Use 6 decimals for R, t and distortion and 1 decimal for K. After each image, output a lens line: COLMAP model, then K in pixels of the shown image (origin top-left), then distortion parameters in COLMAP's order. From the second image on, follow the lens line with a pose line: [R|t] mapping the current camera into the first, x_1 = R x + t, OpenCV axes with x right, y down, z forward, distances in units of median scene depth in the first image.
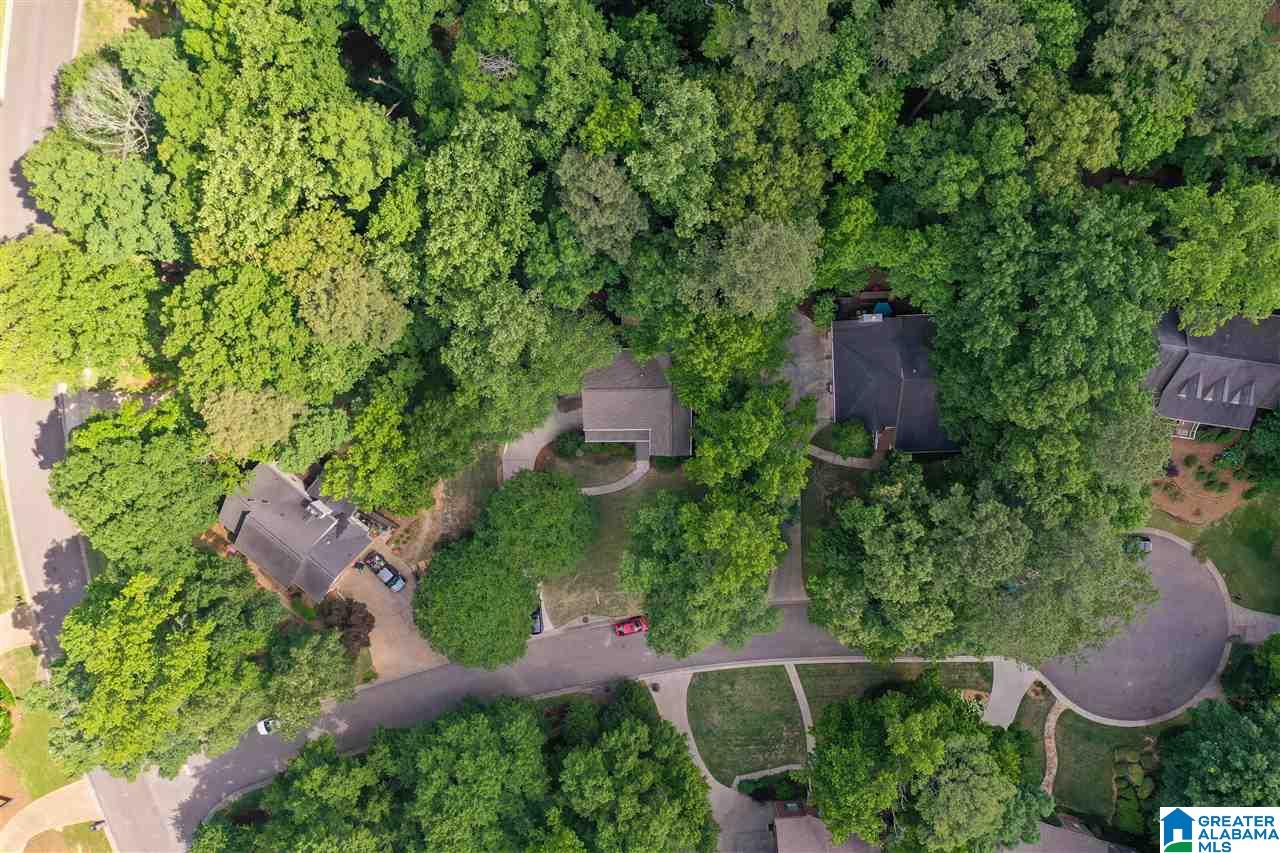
lens RADIAL K [[1051.3, 0, 640.0], [0, 1051.3, 426.5], [0, 0, 1]] dist [-0.050001, 0.051960]
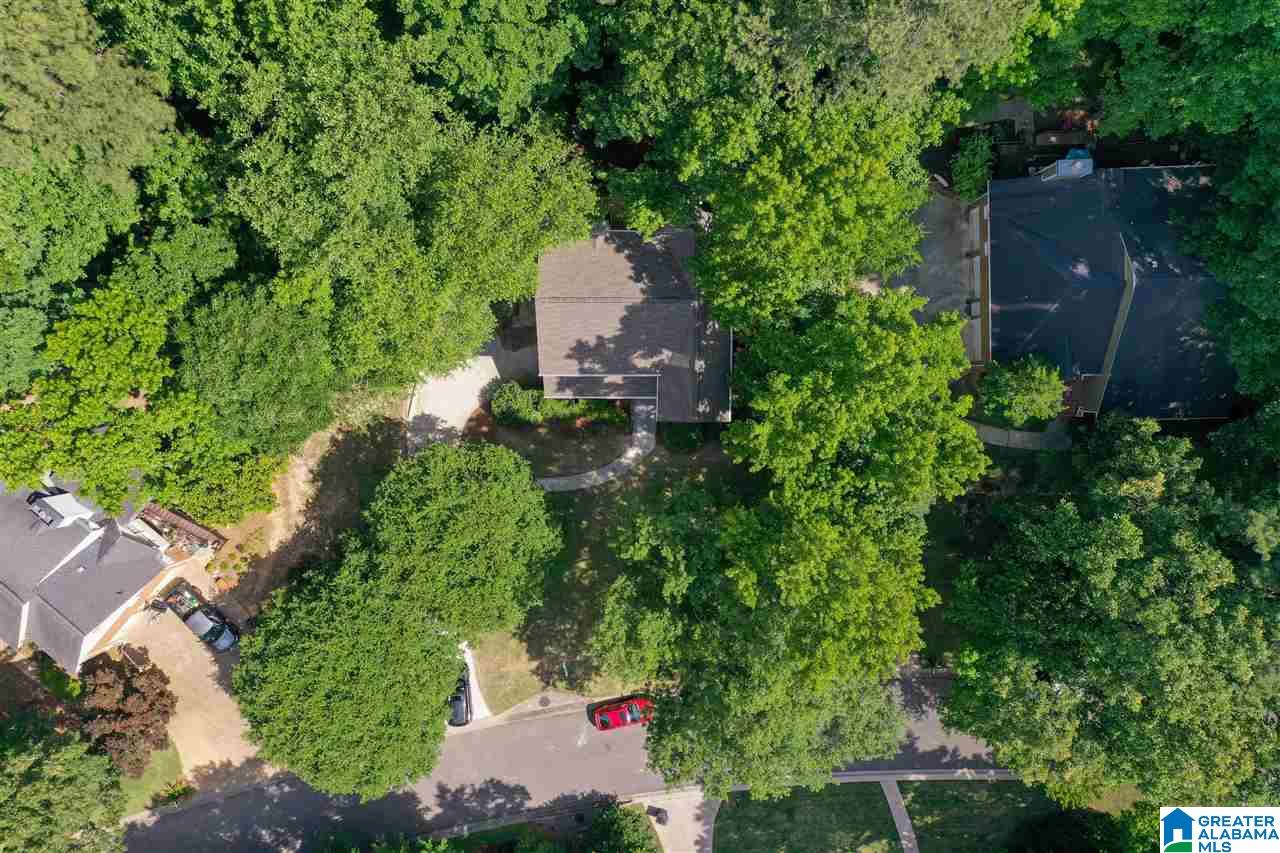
lens RADIAL K [[1139.7, 0, 639.9], [0, 1139.7, 490.9], [0, 0, 1]] dist [0.008605, 0.004695]
pose [[0.999928, 0.011939, 0.001448, -0.000747], [-0.012006, 0.998034, 0.061511, 0.032184], [-0.000710, -0.061524, 0.998105, 0.454738]]
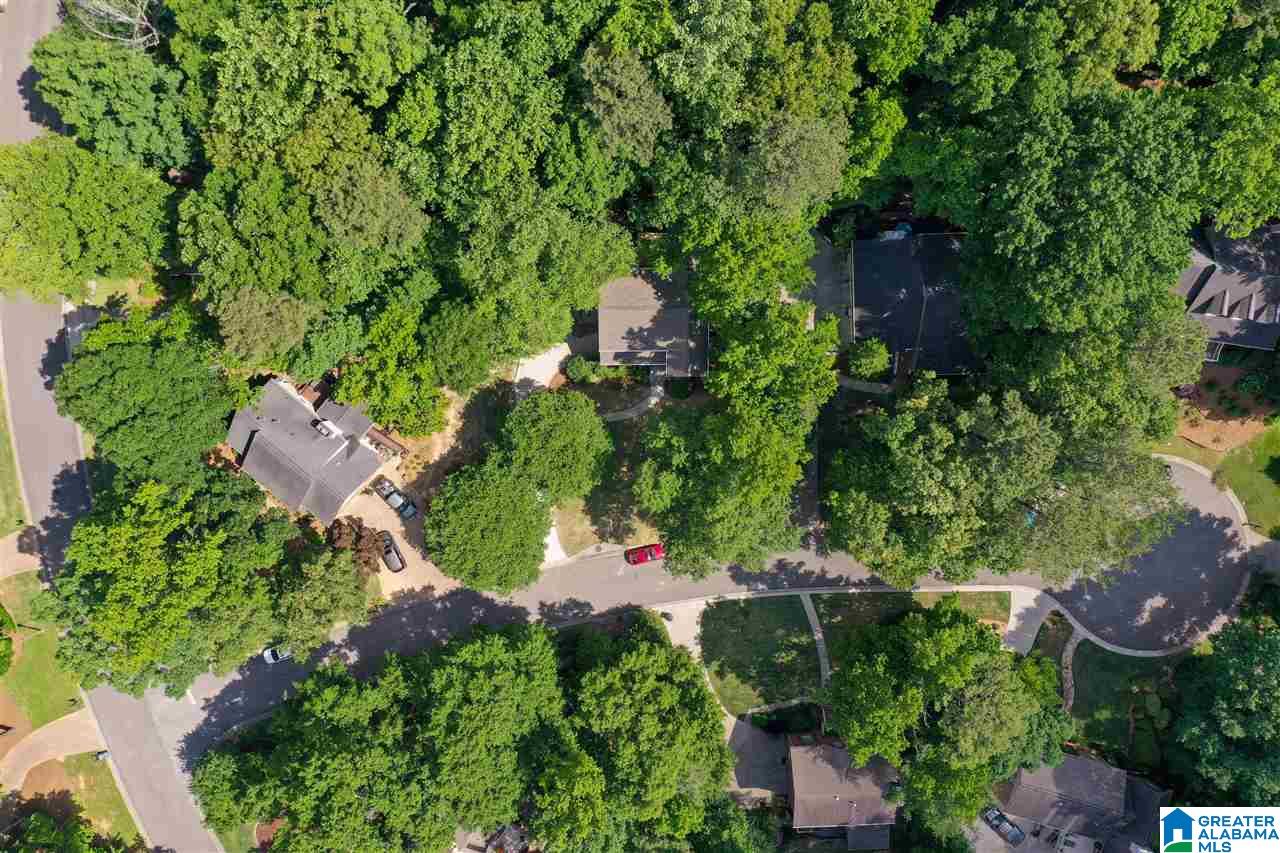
lens RADIAL K [[1051.3, 0, 640.0], [0, 1051.3, 426.5], [0, 0, 1]] dist [-0.050001, 0.051960]
pose [[0.999898, 0.005721, 0.013093, -0.033296], [-0.005858, 0.999929, 0.010422, 0.074399], [-0.013032, -0.010498, 0.999860, 0.018665]]
